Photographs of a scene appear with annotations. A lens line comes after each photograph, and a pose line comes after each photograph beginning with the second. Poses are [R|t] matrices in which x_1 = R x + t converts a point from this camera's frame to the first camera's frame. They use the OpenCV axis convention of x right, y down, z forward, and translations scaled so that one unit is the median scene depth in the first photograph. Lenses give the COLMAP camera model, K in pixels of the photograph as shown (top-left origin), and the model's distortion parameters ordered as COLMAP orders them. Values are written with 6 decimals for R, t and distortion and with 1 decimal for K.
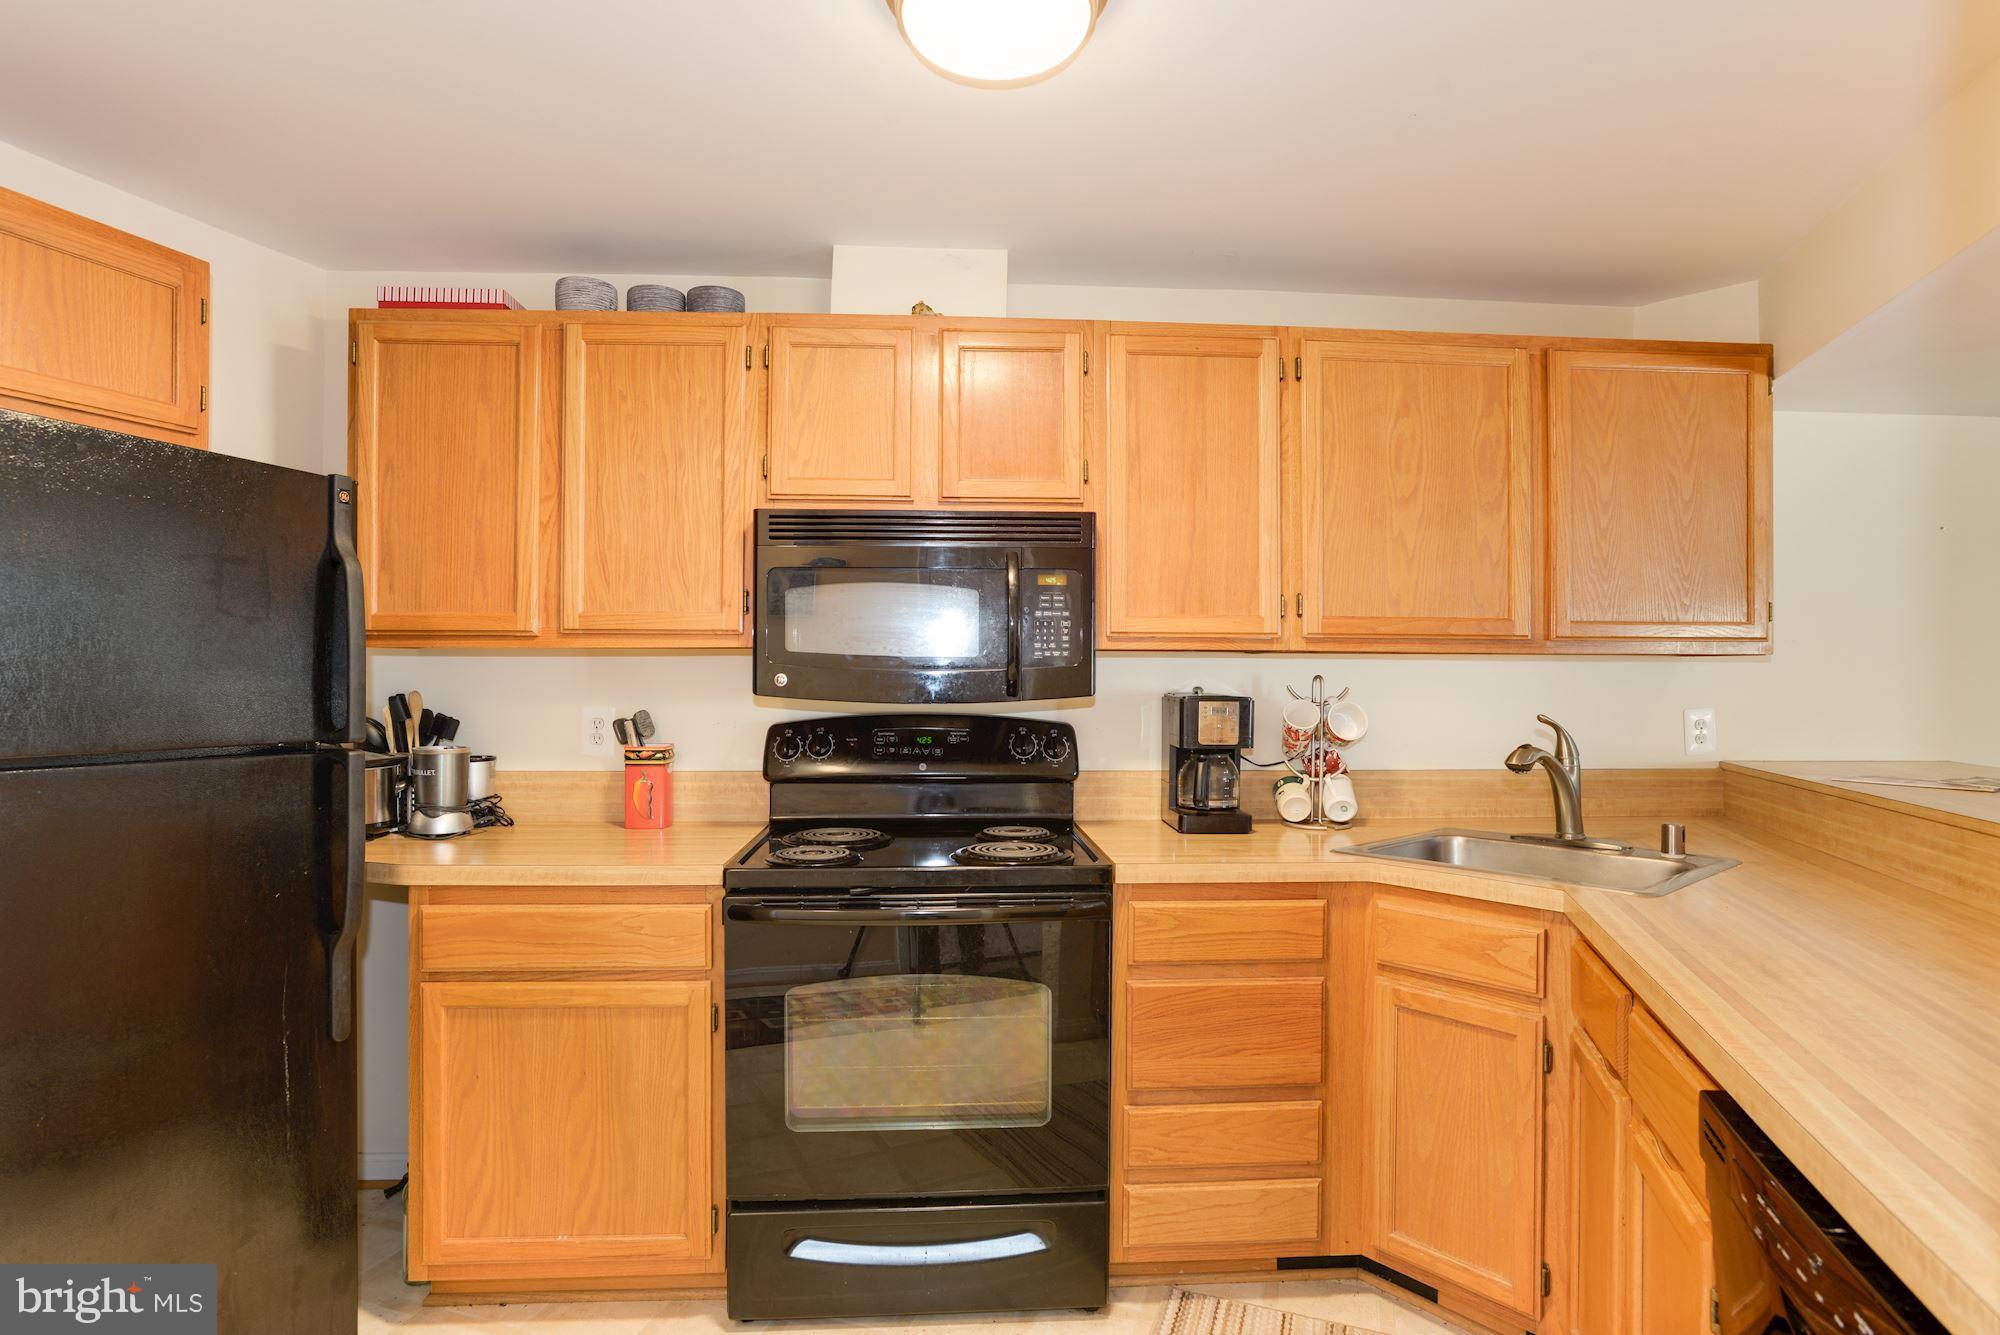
lens RADIAL K [[1076.3, 0, 1008.4], [0, 1076.3, 665.8], [0, 0, 1]] dist [-0.021947, 0.011438]
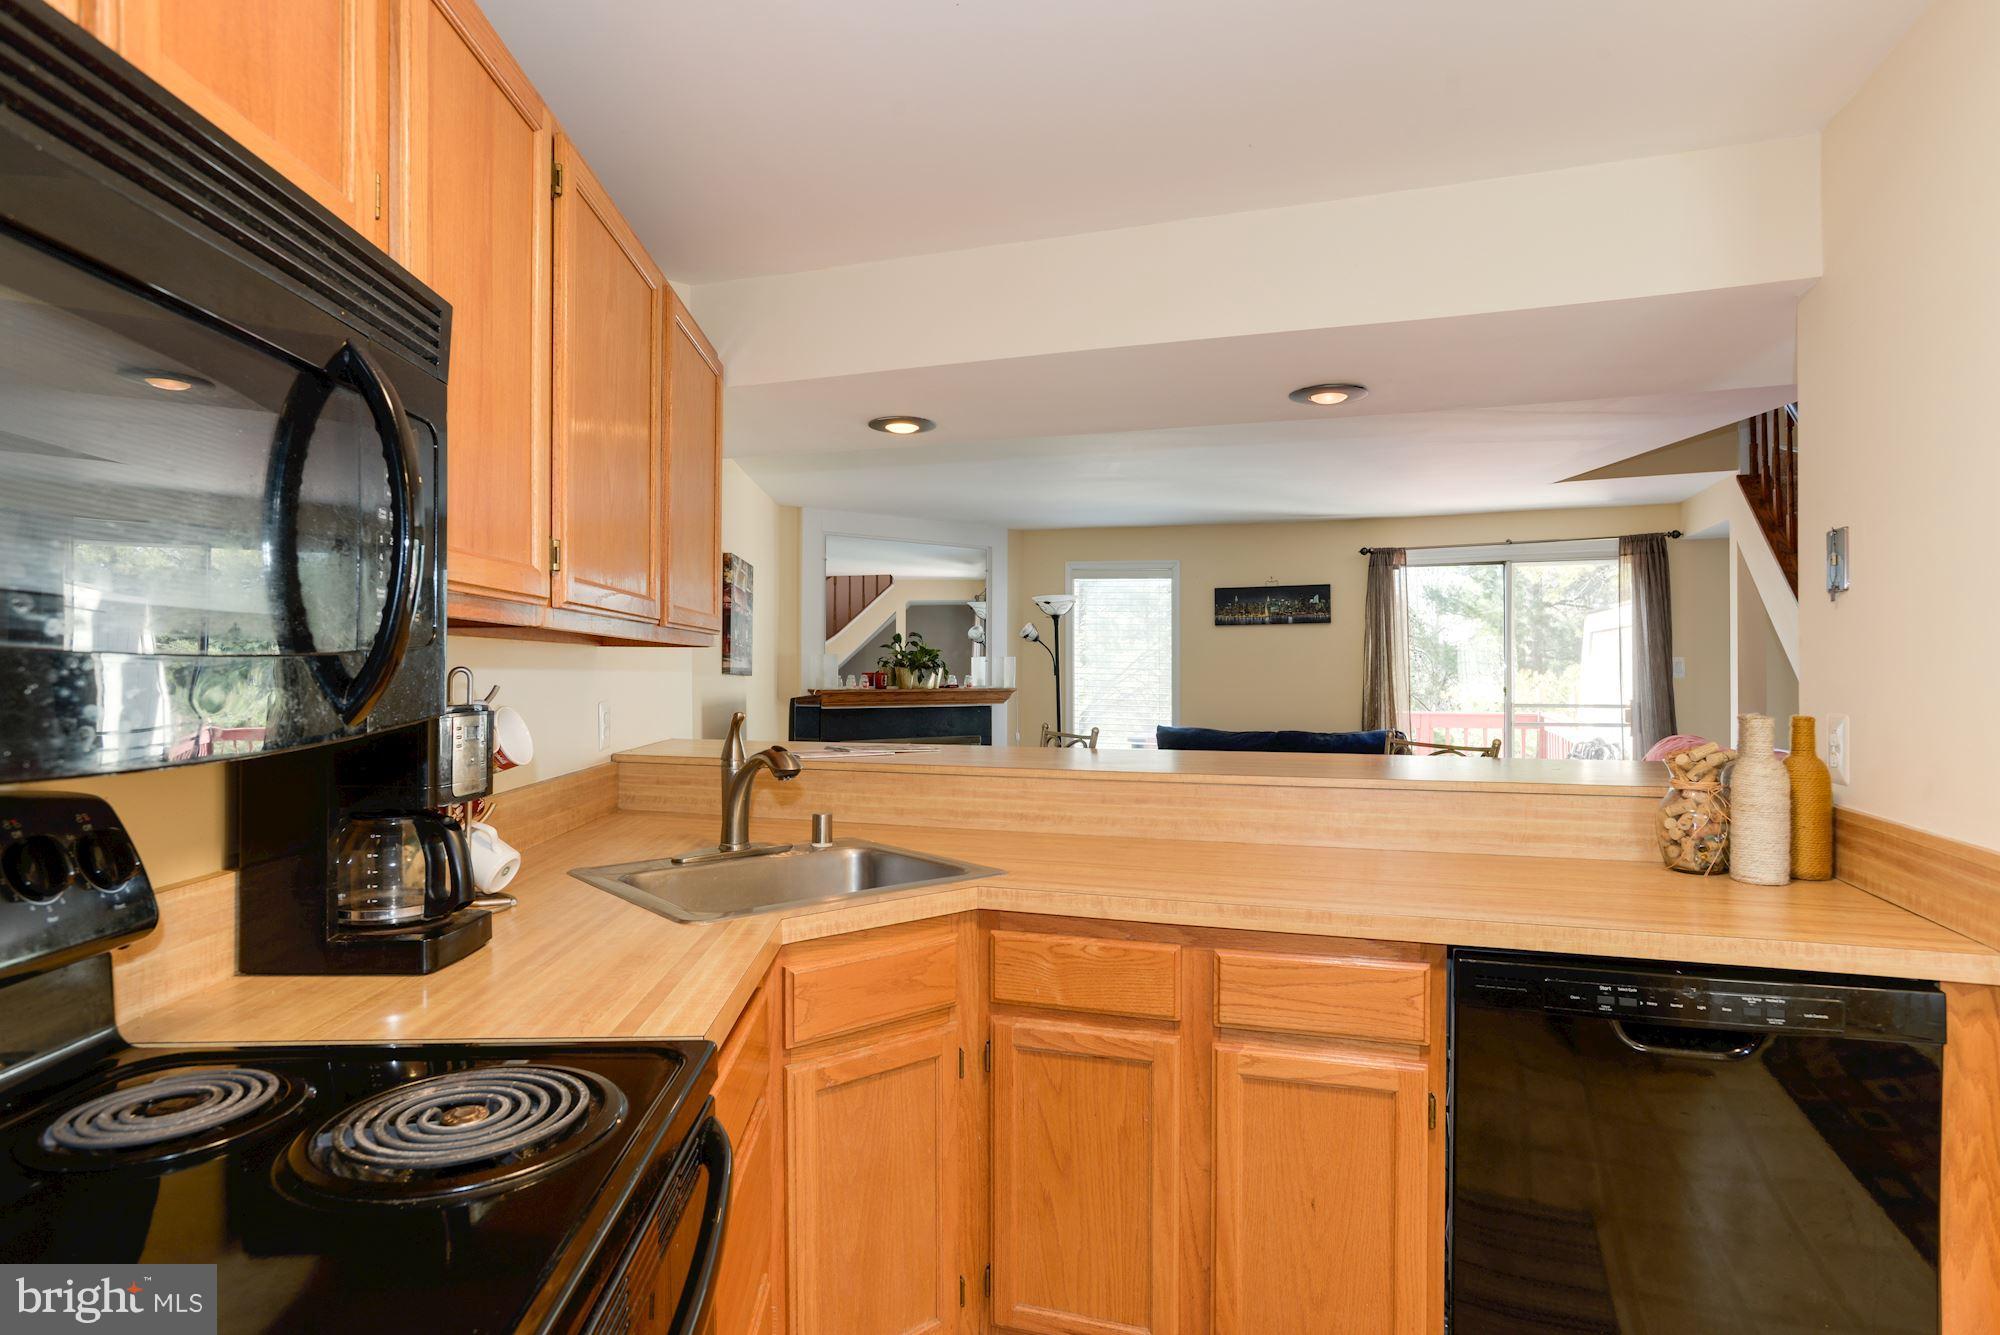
lens RADIAL K [[1076.3, 0, 1003.4], [0, 1076.3, 664.1], [0, 0, 1]] dist [-0.021947, 0.011438]
pose [[0.022263, 0.000777, 0.999752, -0.366156], [-0.009483, 0.999955, -0.000566, 0.004430], [-0.999707, -0.009468, 0.022269, 0.745467]]
